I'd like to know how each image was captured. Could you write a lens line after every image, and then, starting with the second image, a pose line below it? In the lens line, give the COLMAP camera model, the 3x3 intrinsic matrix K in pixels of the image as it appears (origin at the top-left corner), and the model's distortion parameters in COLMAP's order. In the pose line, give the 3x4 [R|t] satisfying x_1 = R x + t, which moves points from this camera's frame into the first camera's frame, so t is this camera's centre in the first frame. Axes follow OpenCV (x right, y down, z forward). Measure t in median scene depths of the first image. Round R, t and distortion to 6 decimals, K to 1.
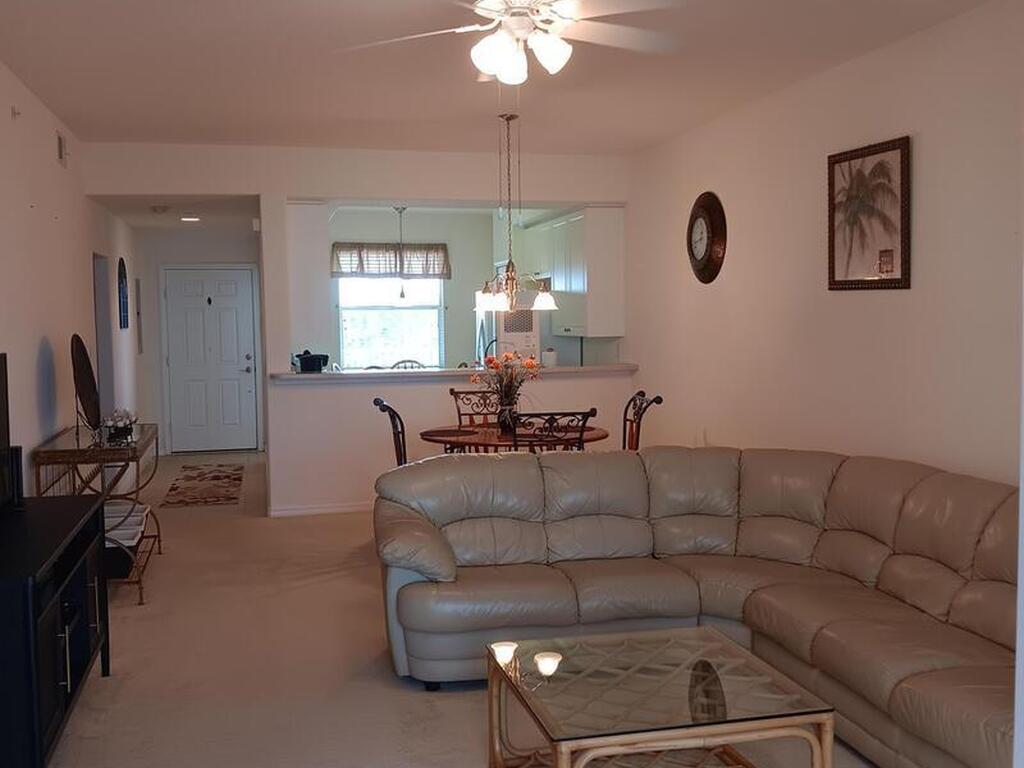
lens RADIAL K [[1073.1, 0, 512.0], [0, 1073.1, 384.0], [0, 0, 1]] dist [0.079016, -0.002150]
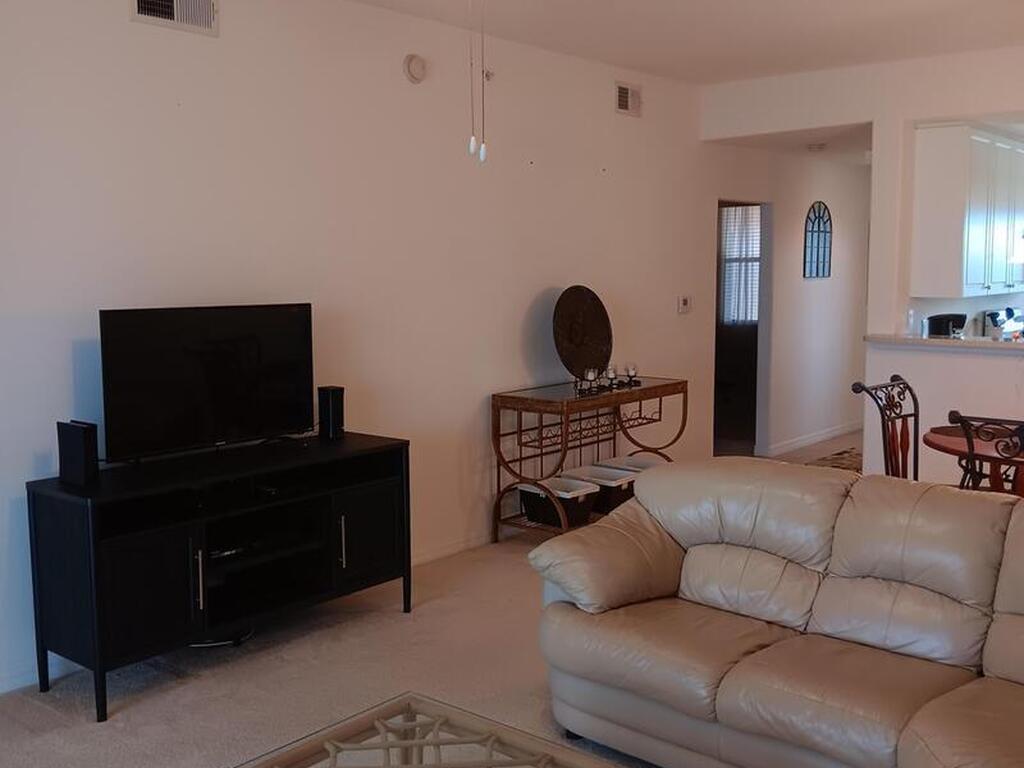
lens RADIAL K [[1080.2, 0, 512.0], [0, 1080.2, 384.0], [0, 0, 1]] dist [-0.000351, -0.001402]
pose [[0.596088, 0.101086, -0.796530, 0.450931], [-0.057021, 0.994868, 0.083584, -0.040188], [0.800892, -0.004405, 0.598793, 0.415132]]
